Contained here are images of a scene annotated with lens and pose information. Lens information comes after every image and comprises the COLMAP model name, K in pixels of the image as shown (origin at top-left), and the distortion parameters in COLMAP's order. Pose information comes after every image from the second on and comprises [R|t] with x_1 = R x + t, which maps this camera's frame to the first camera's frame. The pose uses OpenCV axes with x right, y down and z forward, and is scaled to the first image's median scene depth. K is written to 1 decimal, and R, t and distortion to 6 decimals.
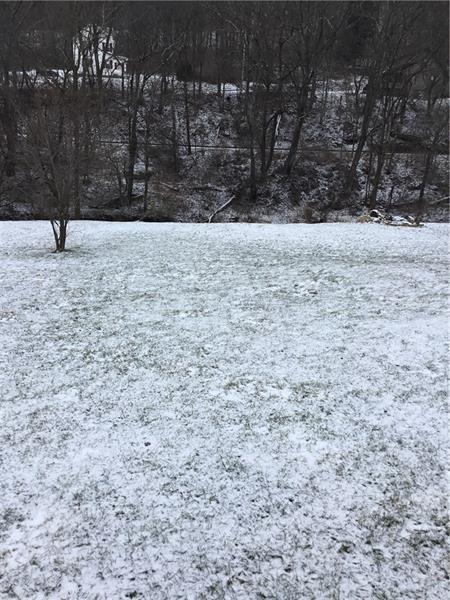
lens RADIAL K [[548.5, 0, 225.1], [0, 548.5, 300.6], [0, 0, 1]] dist [0.000185, 0.000000]
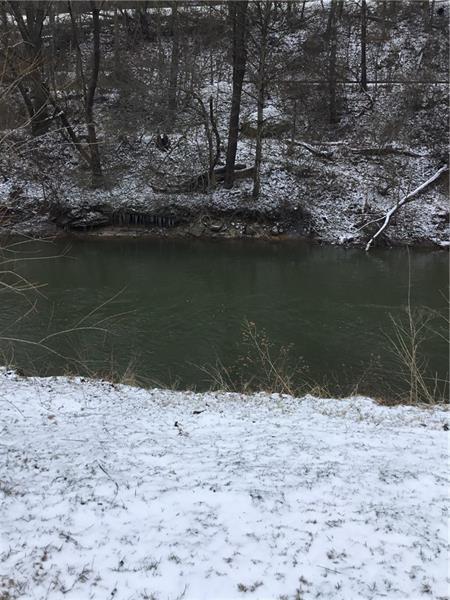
lens RADIAL K [[548.5, 0, 223.9], [0, 548.5, 299.5], [0, 0, 1]] dist [0.000185, 0.000000]
pose [[0.943335, 0.068346, -0.324729, -0.002869], [-0.052148, 0.996934, 0.058334, -0.089802], [0.327720, -0.038095, 0.944007, 0.466867]]
